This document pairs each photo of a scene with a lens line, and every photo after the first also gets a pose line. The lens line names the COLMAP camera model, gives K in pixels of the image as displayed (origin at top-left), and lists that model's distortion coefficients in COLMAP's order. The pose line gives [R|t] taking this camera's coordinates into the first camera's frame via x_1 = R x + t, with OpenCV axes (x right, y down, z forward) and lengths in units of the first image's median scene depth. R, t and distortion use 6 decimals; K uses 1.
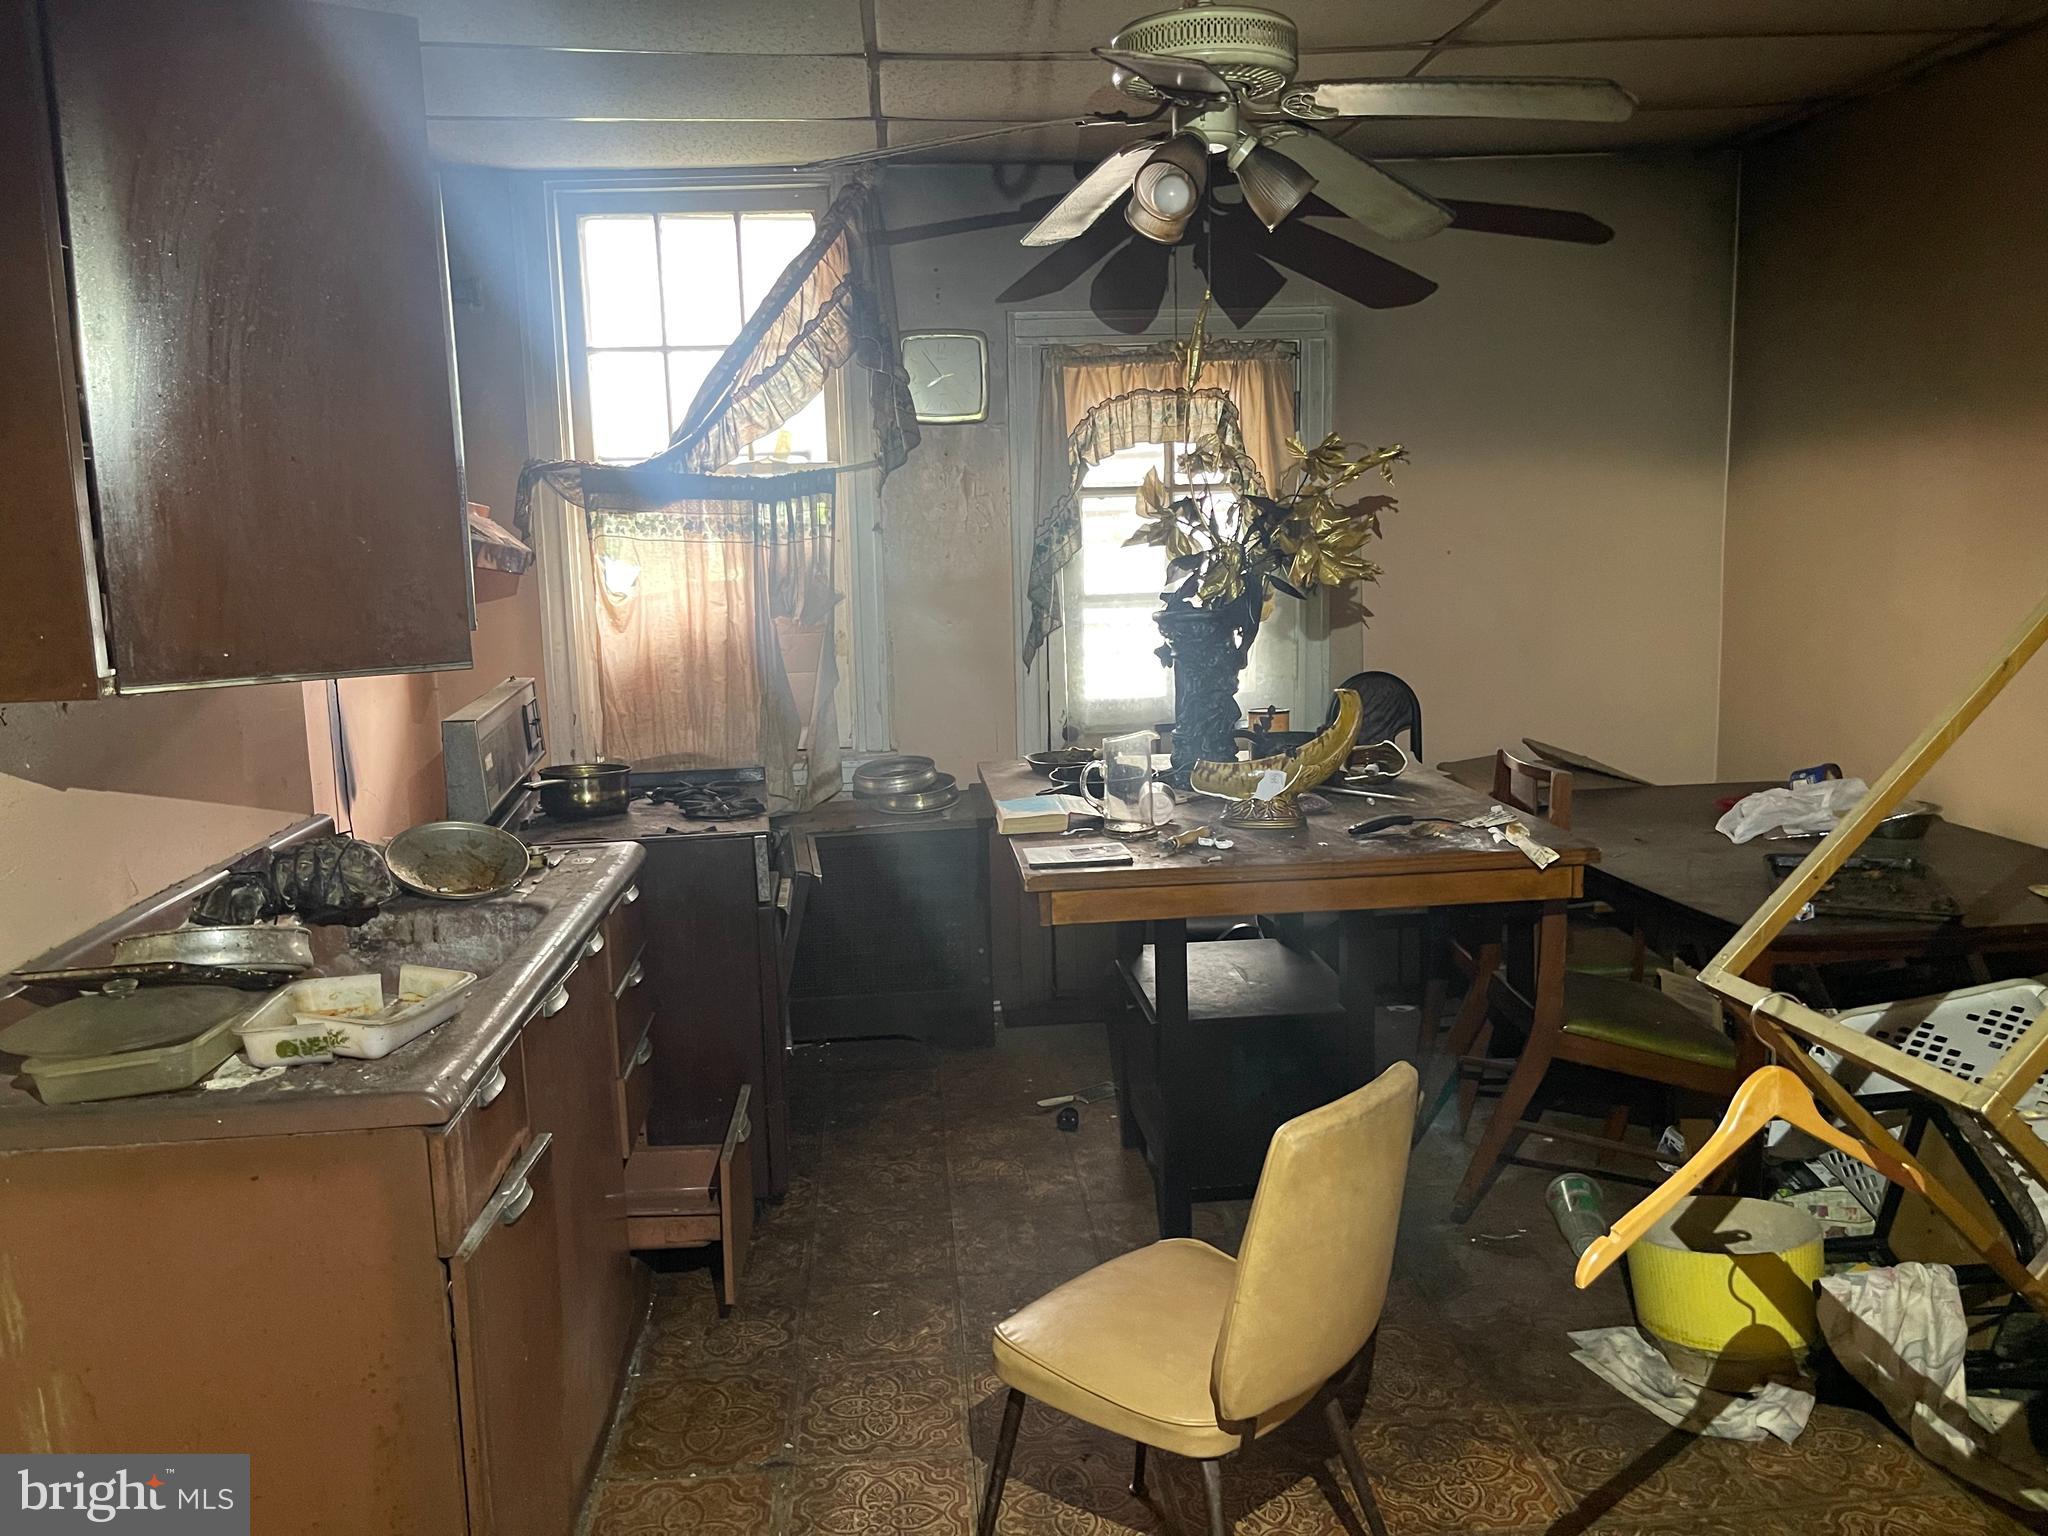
lens RADIAL K [[1558.6, 0, 1024.0], [0, 1558.6, 768.0], [0, 0, 1]] dist [0.058604, -0.068459]
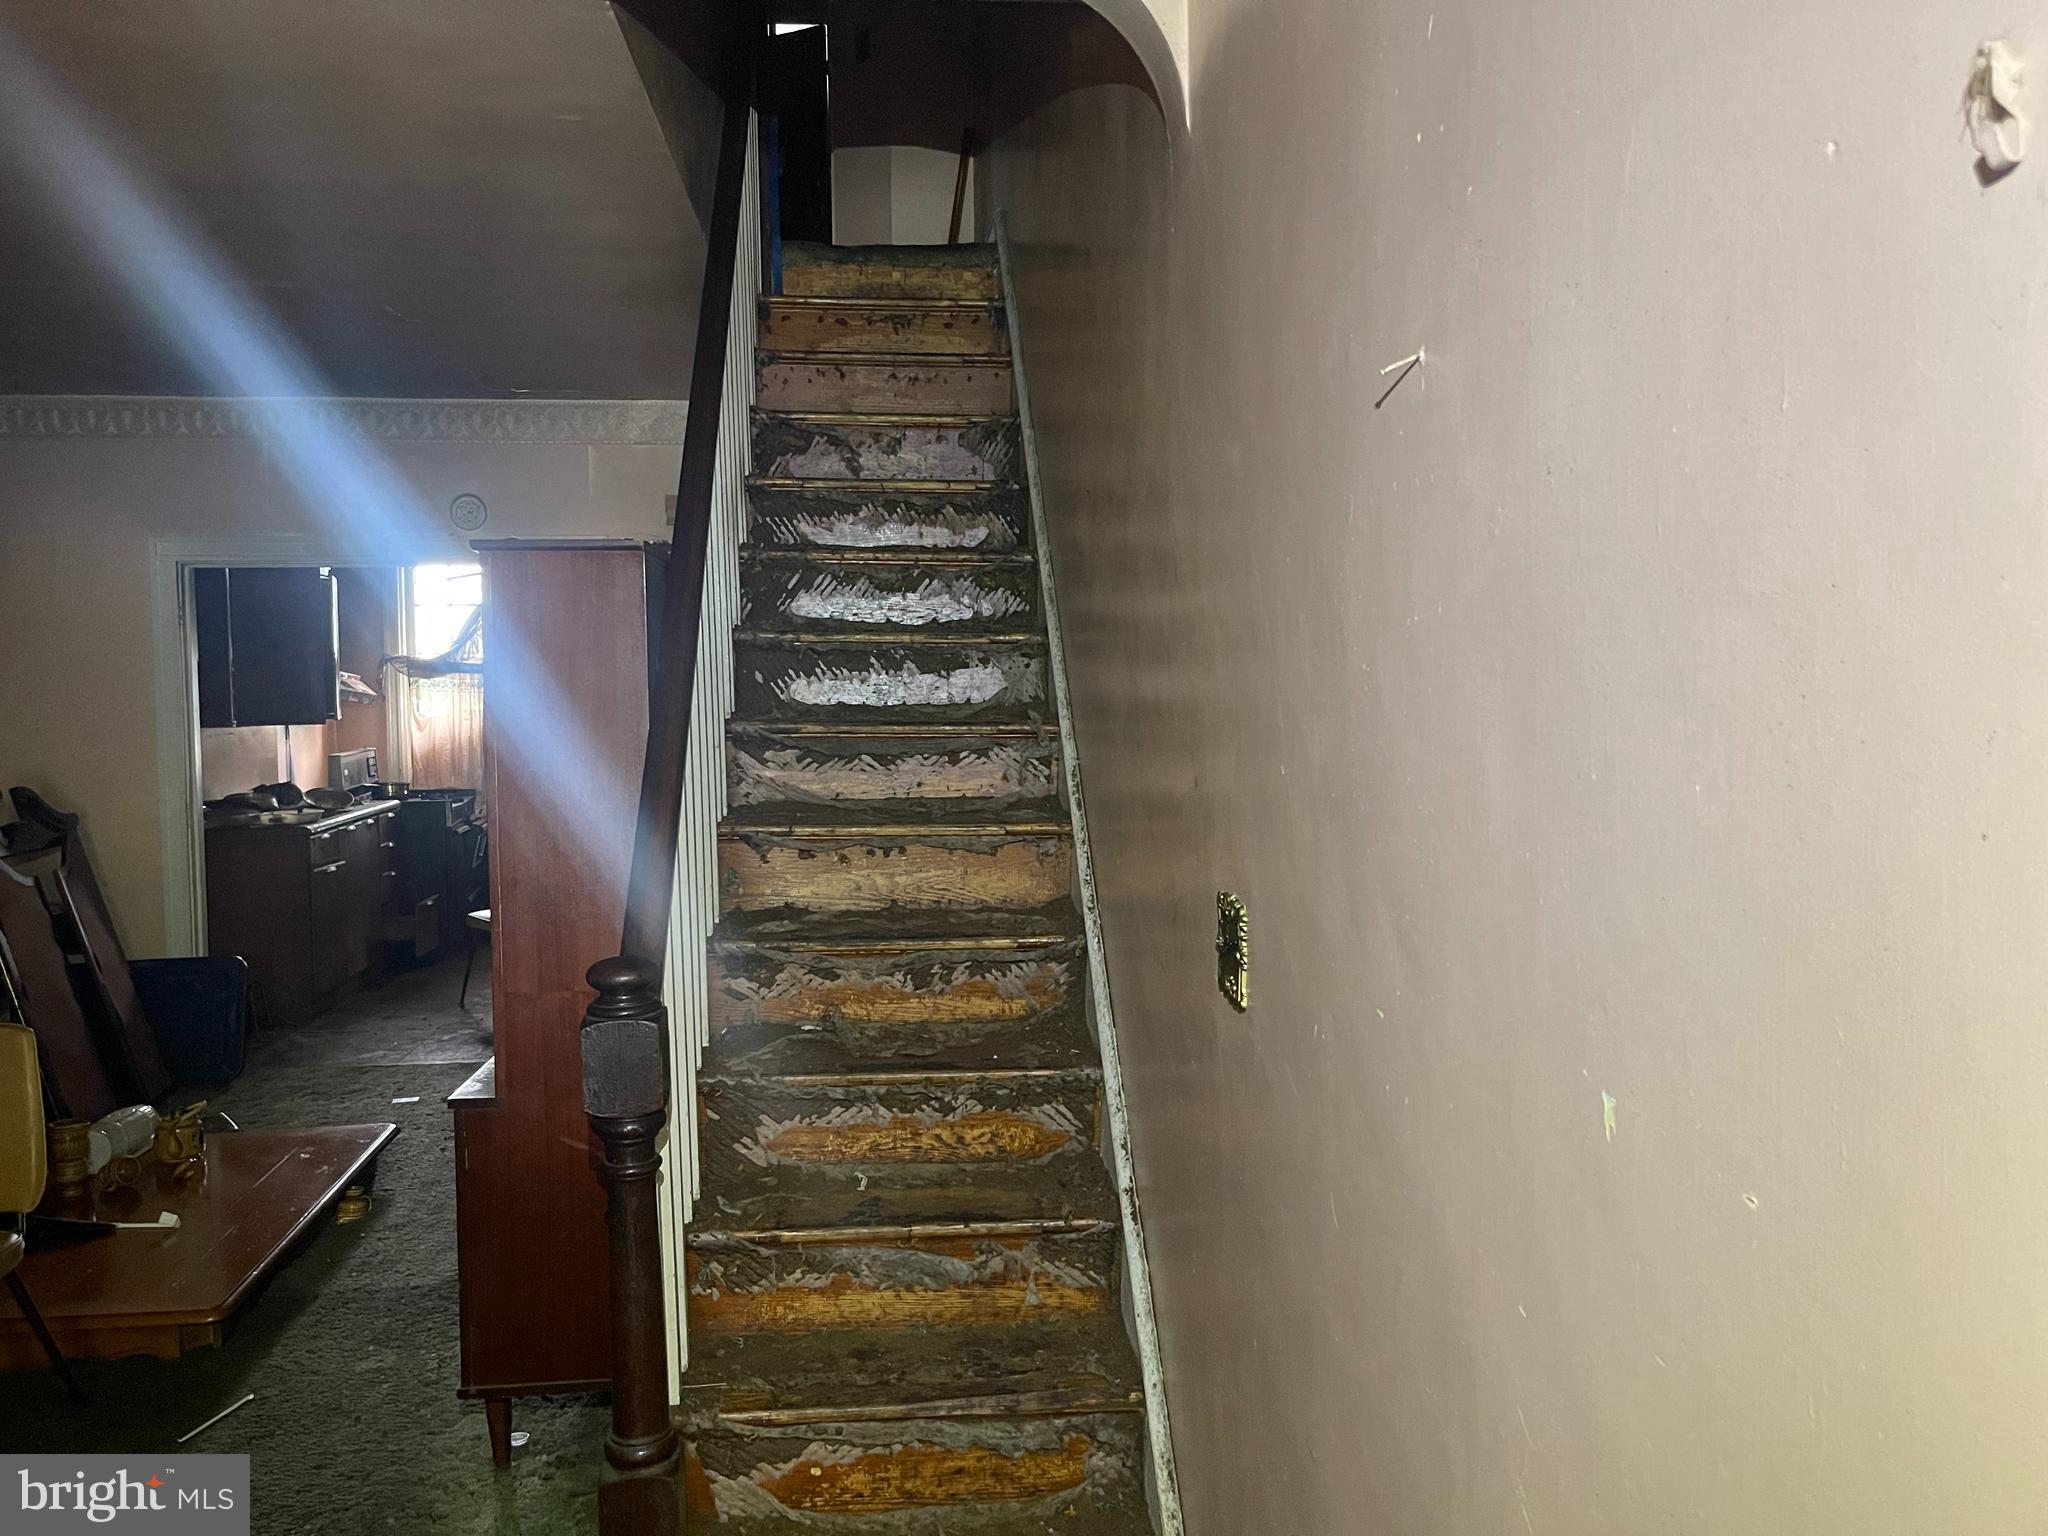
lens RADIAL K [[1558.6, 0, 1024.0], [0, 1558.6, 768.0], [0, 0, 1]] dist [0.058604, -0.068459]
pose [[0.998732, 0.014131, 0.048321, 0.486653], [-0.009370, 0.995203, -0.097377, 0.172630], [-0.049465, 0.096800, 0.994074, -1.246011]]
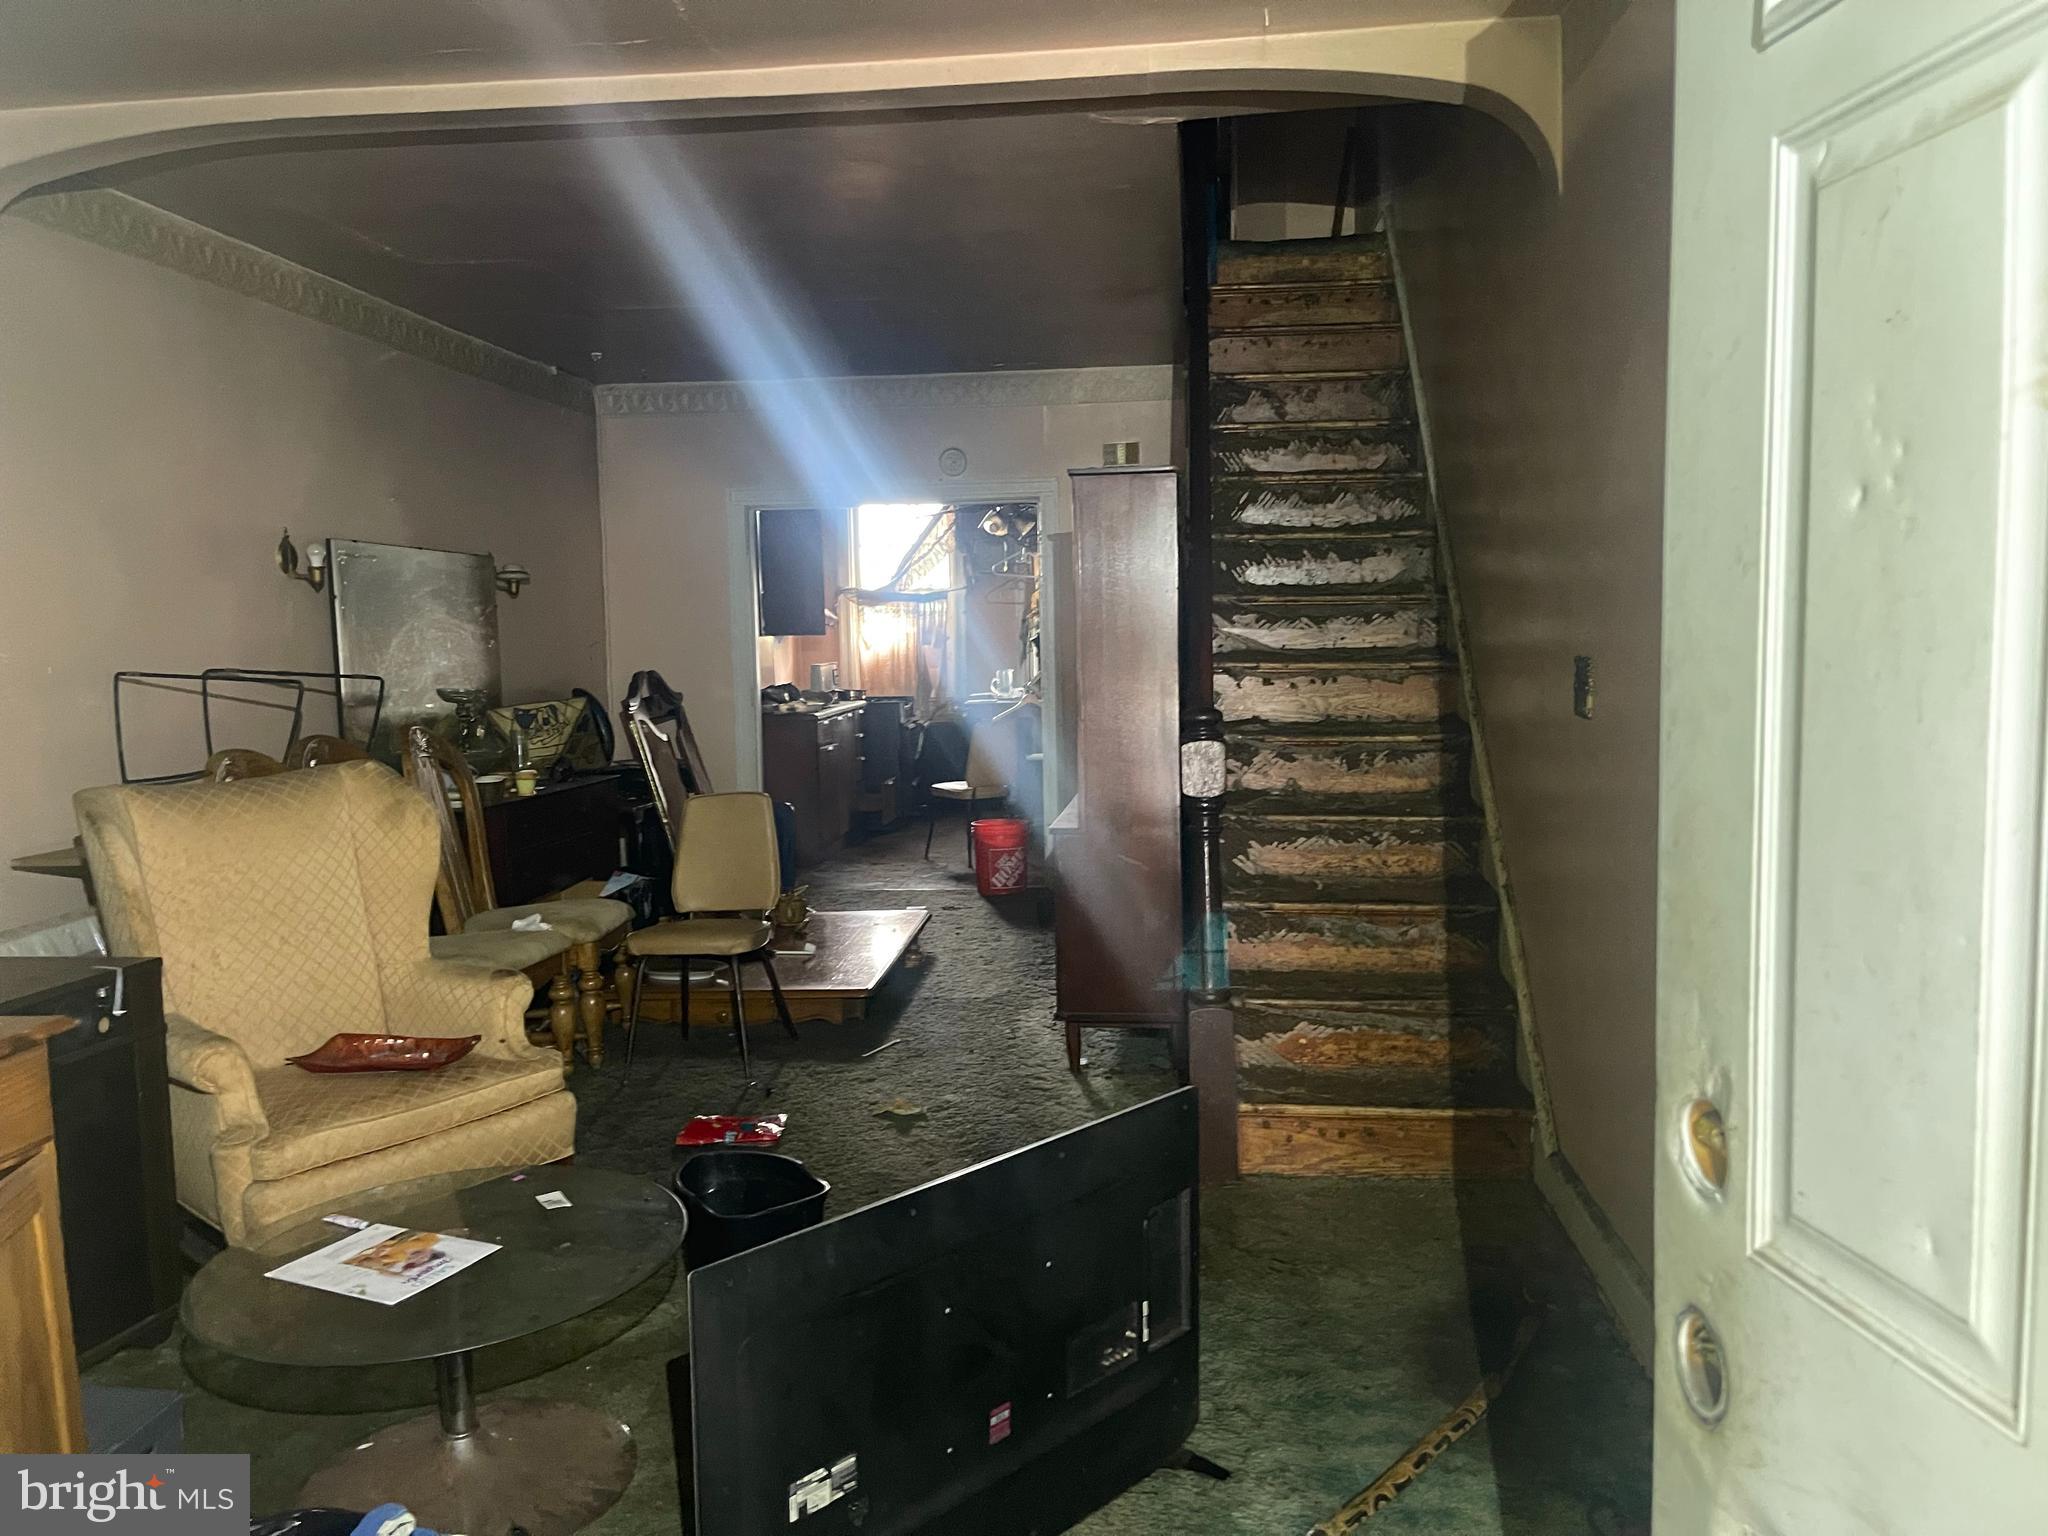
lens RADIAL K [[1558.6, 0, 1024.0], [0, 1558.6, 768.0], [0, 0, 1]] dist [0.058604, -0.068459]
pose [[0.988605, 0.019359, -0.149285, 0.412169], [-0.029171, 0.997535, -0.063822, 0.279187], [0.147682, 0.067450, 0.986732, -1.597533]]
